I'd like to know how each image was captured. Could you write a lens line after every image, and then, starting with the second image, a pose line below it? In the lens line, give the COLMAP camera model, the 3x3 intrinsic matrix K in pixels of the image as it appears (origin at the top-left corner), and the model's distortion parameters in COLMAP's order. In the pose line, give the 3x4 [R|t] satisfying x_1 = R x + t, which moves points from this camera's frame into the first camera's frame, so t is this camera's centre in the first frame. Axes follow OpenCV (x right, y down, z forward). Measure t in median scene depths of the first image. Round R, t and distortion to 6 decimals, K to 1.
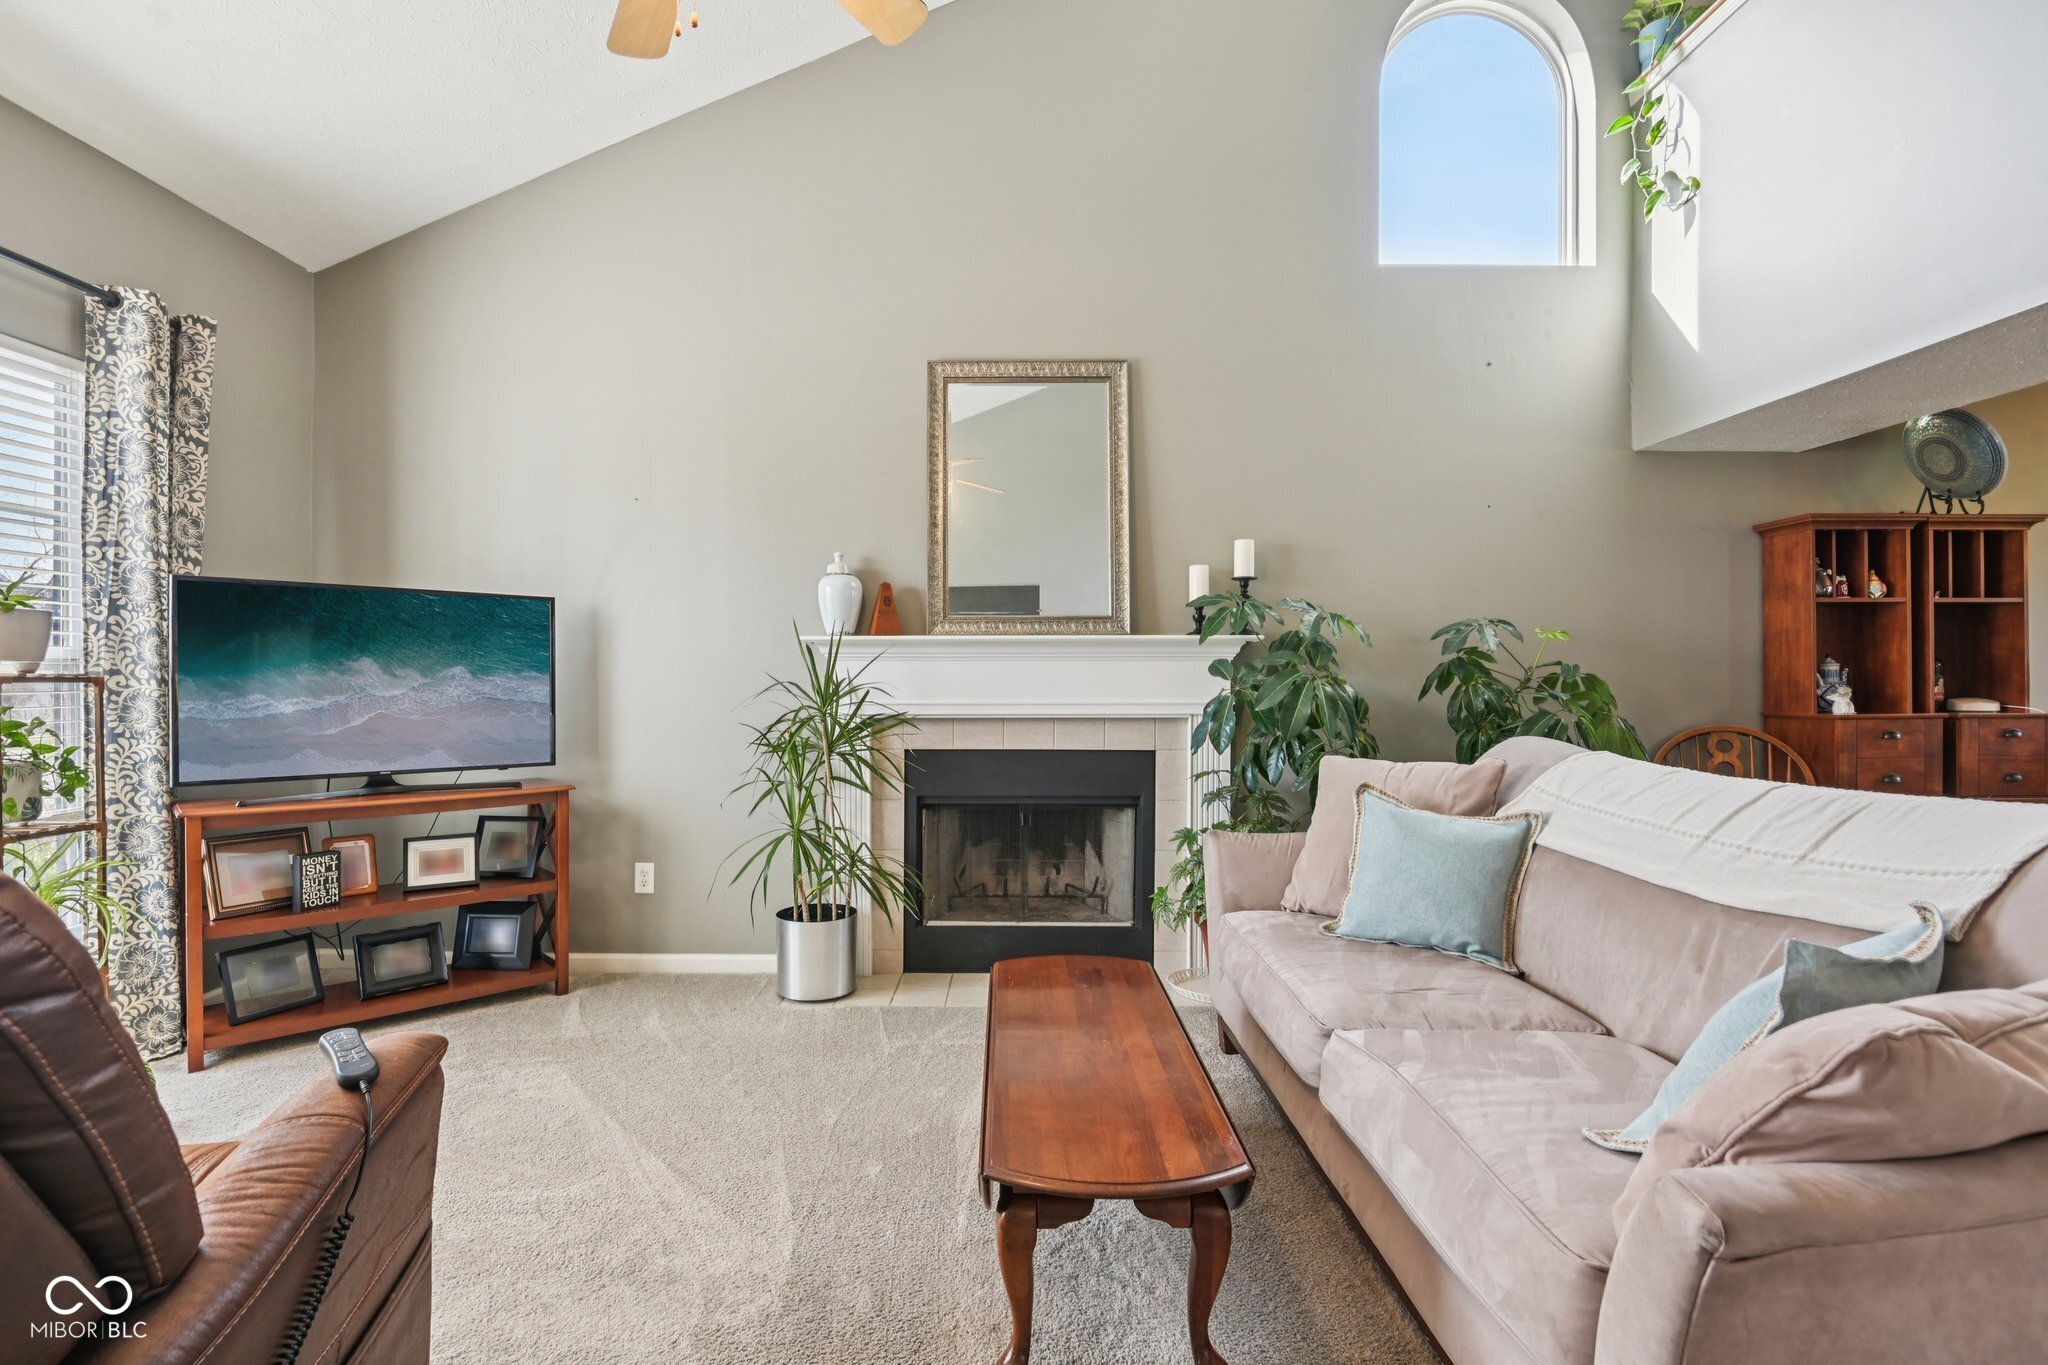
lens RADIAL K [[955.9, 0, 1010.1], [0, 955.9, 680.7], [0, 0, 1]] dist [-0.011245, -0.003156]
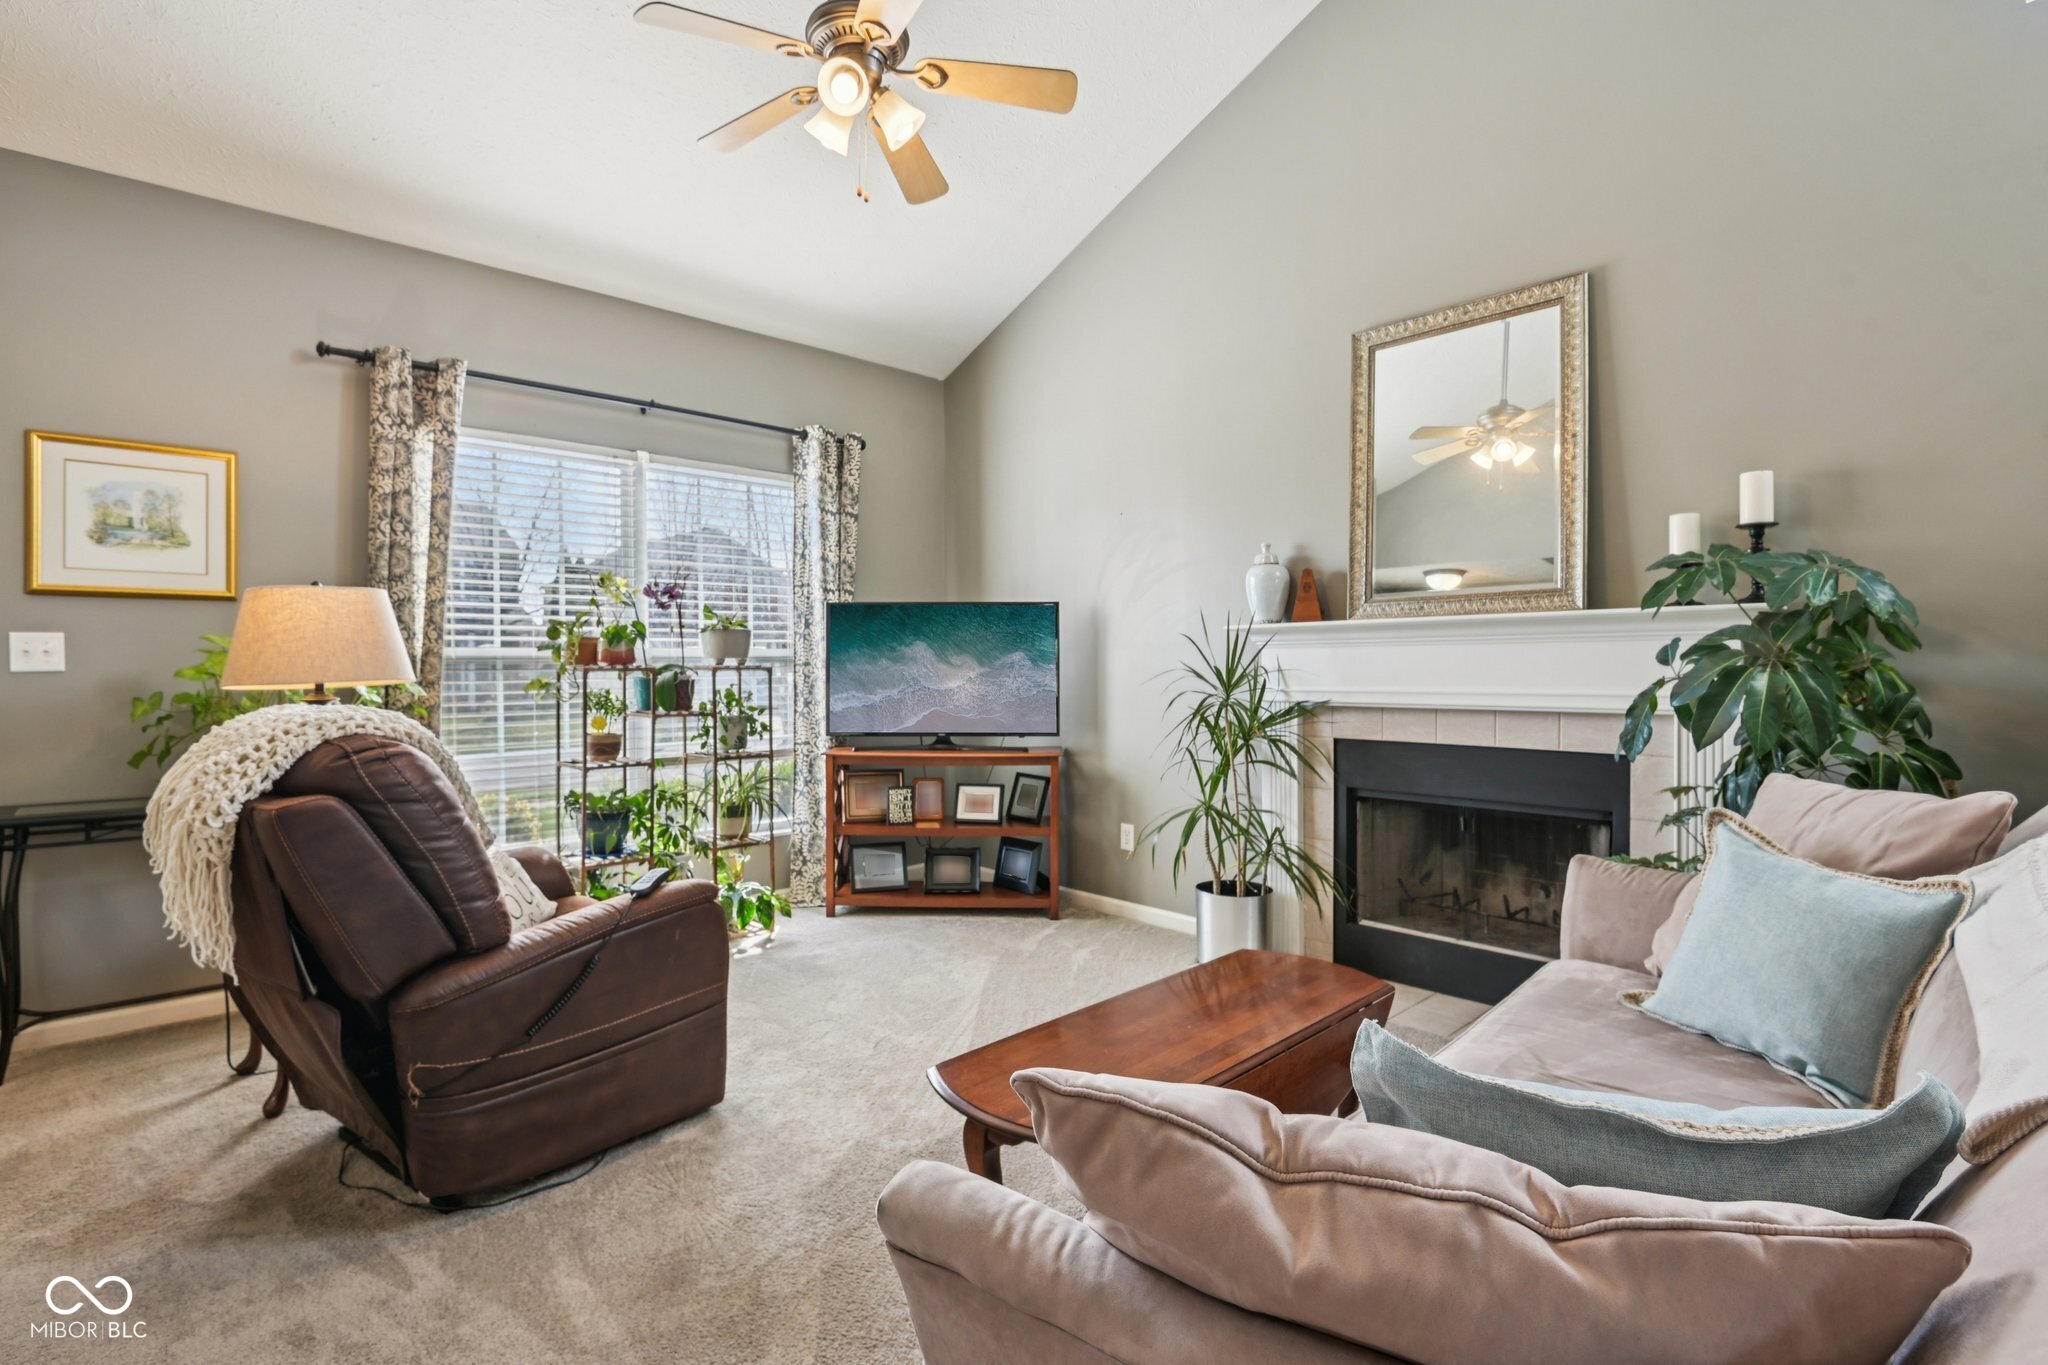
lens RADIAL K [[955.9, 0, 1010.7], [0, 955.9, 669.5], [0, 0, 1]] dist [-0.011245, -0.003156]
pose [[0.687633, -0.001261, -0.726057, 0.401064], [0.003506, 0.999993, 0.001583, -0.000784], [0.726050, -0.003634, 0.687633, 0.099385]]
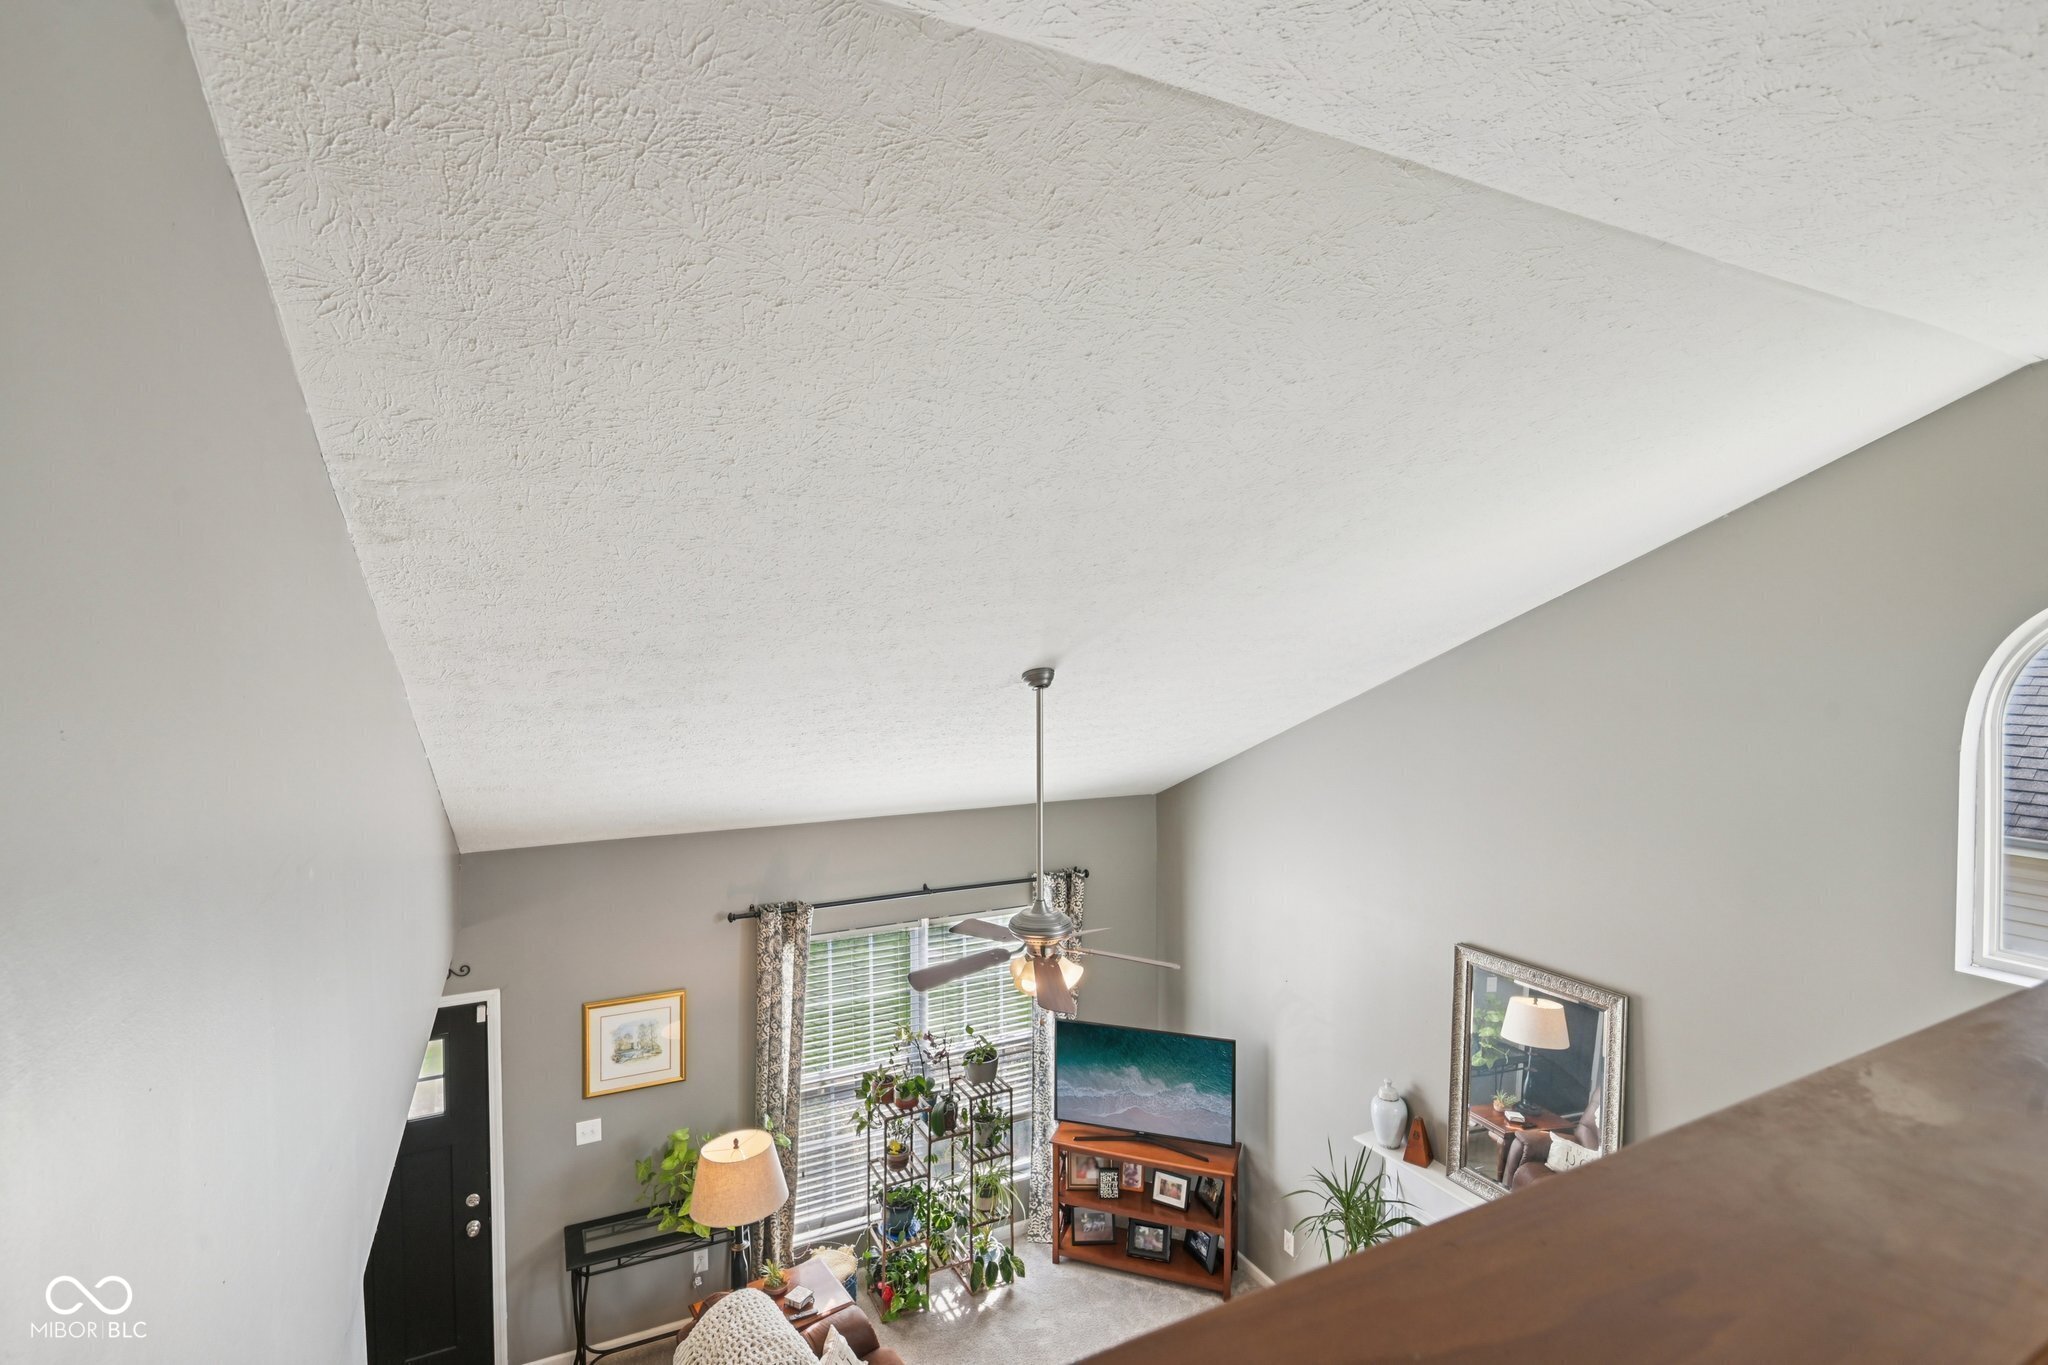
lens RADIAL K [[955.9, 0, 1010.8], [0, 955.9, 659.9], [0, 0, 1]] dist [-0.011245, -0.003156]
pose [[0.449982, 0.000107, -0.893038, 0.780666], [-0.001013, 0.999999, -0.000390, -0.738726], [0.893037, 0.001080, 0.449982, -0.031953]]
